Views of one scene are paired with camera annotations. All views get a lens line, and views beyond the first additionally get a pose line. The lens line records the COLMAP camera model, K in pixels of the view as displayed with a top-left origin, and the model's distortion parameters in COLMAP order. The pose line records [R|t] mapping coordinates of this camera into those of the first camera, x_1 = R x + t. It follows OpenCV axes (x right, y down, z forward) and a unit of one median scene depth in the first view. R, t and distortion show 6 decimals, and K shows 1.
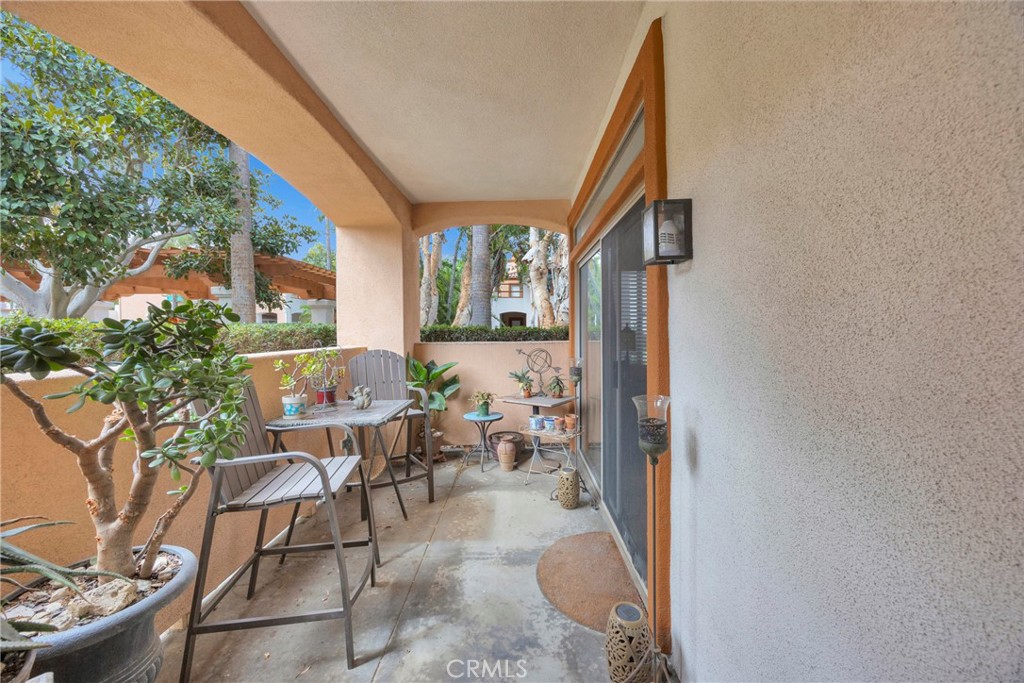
lens RADIAL K [[385.0, 0, 508.5], [0, 385.0, 337.2], [0, 0, 1]] dist [-0.000256, 0.000148]
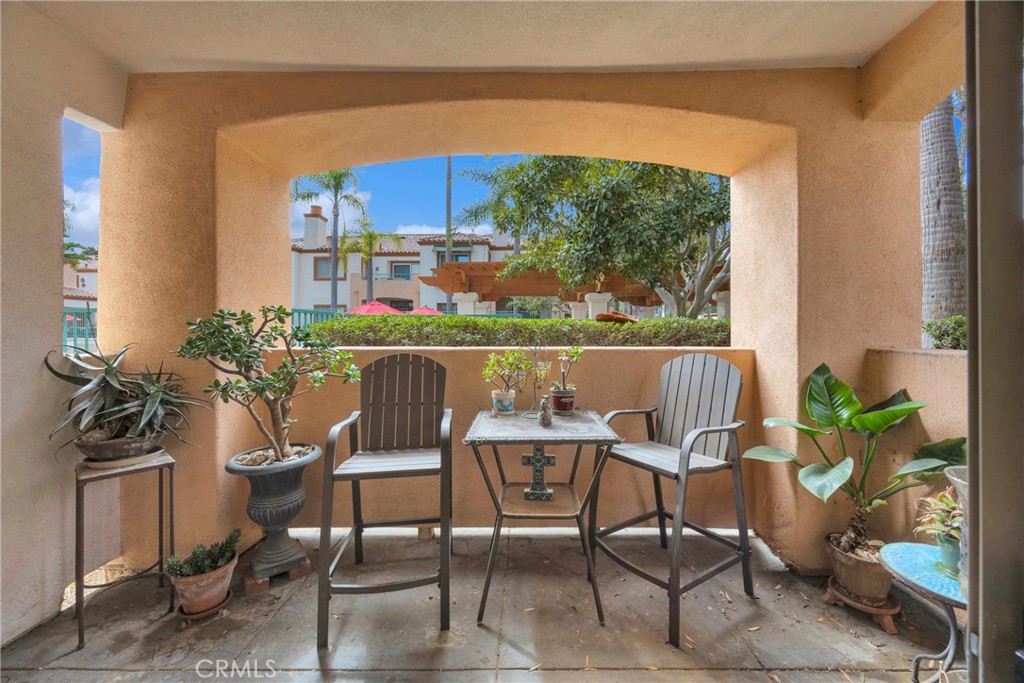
lens RADIAL K [[385.0, 0, 514.6], [0, 385.0, 334.7], [0, 0, 1]] dist [-0.000256, 0.000148]
pose [[0.016213, 0.004226, -0.999860, 0.307338], [-0.015843, 0.999867, 0.003969, 0.003306], [0.999743, 0.015776, 0.016278, 0.726691]]
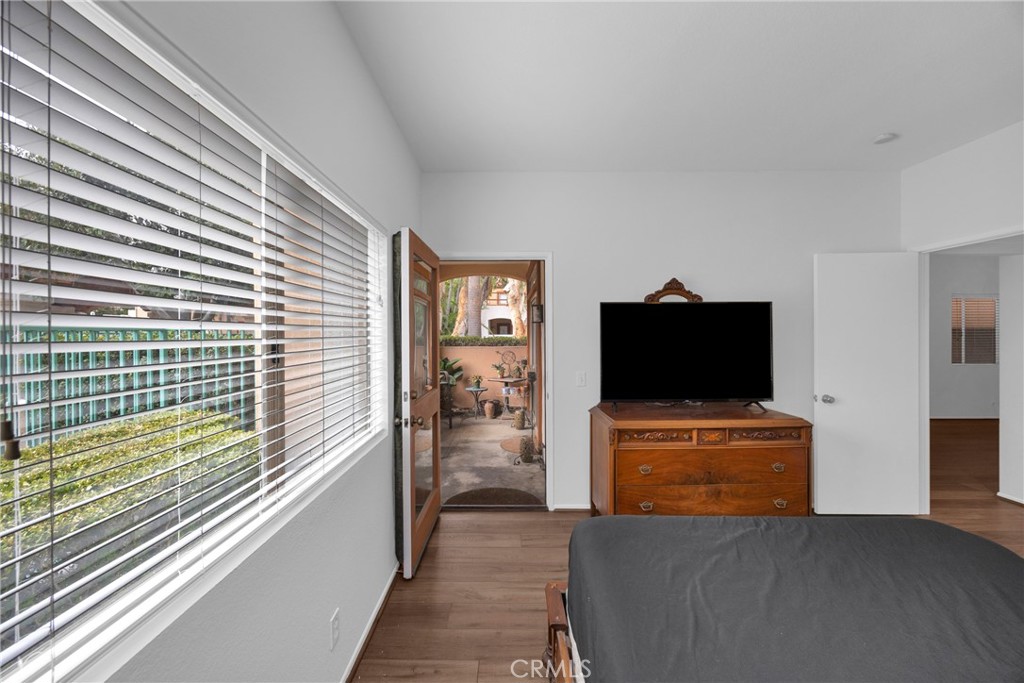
lens RADIAL K [[385.0, 0, 509.0], [0, 385.0, 336.6], [0, 0, 1]] dist [-0.000256, 0.000148]
pose [[0.999549, 0.007141, 0.029182, 0.035824], [-0.006844, 0.999924, -0.010284, -0.021682], [-0.029253, 0.010080, 0.999521, -0.930816]]
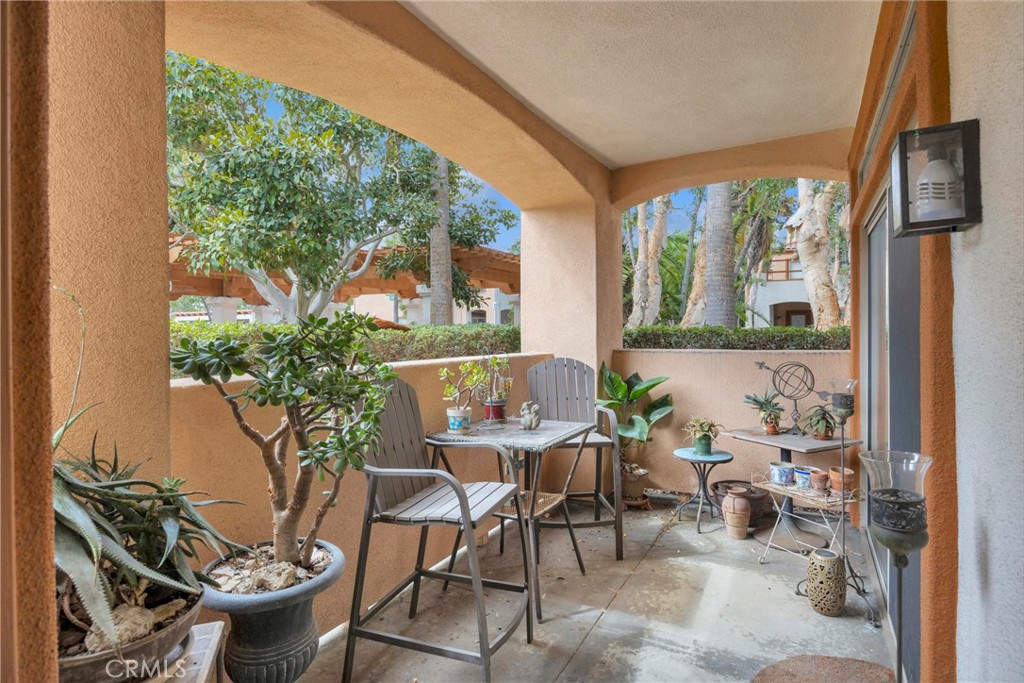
lens RADIAL K [[515.2, 0, 514.2], [0, 515.2, 335.8], [0, 0, 1]] dist [-0.006110, 0.000591]
pose [[0.880393, 0.005720, -0.474209, 0.093145], [-0.008057, 0.999963, -0.002897, -0.010526], [0.474176, 0.006371, 0.880407, -0.001628]]
